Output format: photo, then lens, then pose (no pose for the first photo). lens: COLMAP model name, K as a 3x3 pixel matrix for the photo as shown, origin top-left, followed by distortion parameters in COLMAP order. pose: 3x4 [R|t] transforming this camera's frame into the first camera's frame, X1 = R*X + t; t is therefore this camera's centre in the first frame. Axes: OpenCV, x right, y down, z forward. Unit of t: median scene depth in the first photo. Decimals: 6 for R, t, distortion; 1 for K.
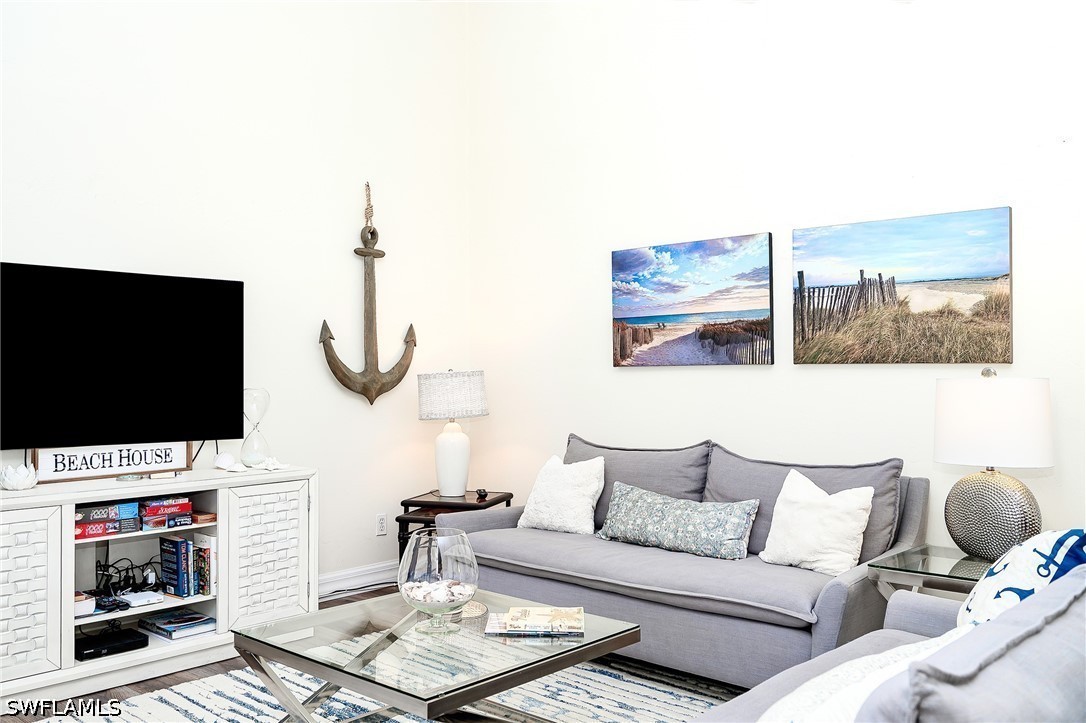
lens RADIAL K [[912.7, 0, 542.3], [0, 912.7, 362.8], [0, 0, 1]] dist [-0.000802, -0.000588]
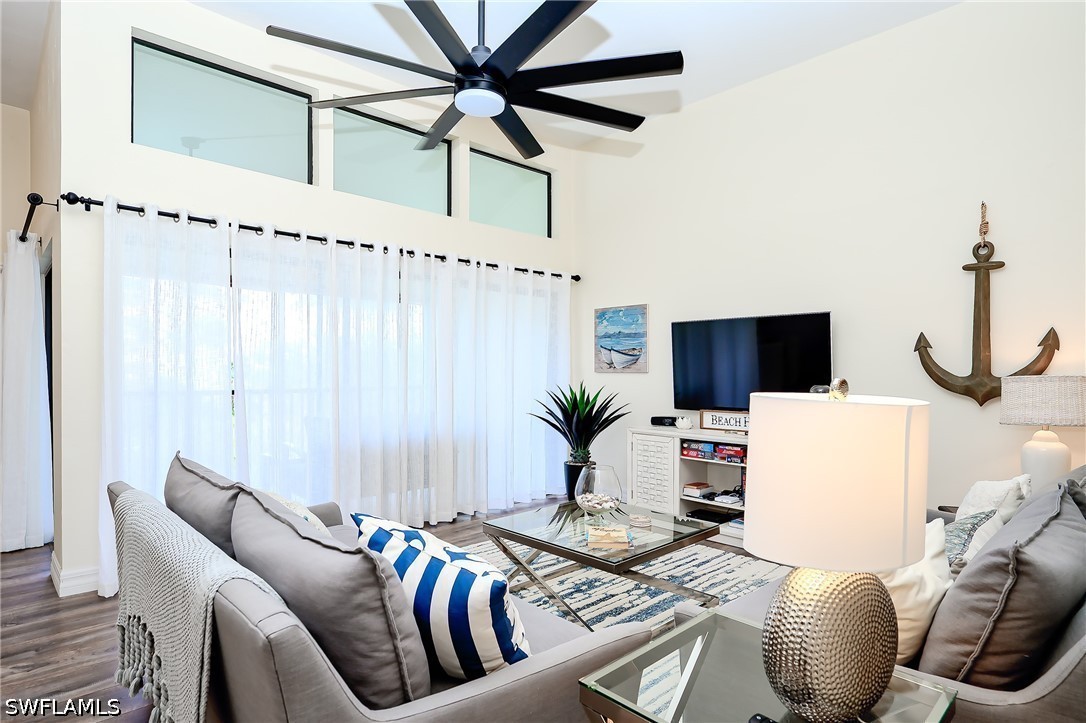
lens RADIAL K [[588.4, 0, 542.0], [0, 588.4, 366.3], [0, 0, 1]] dist [0.000865, 0.000043]
pose [[-0.065085, -0.002671, -0.997876, 0.632893], [0.005160, 0.999982, -0.003013, -0.002259], [0.997866, -0.005345, -0.065070, 0.604817]]
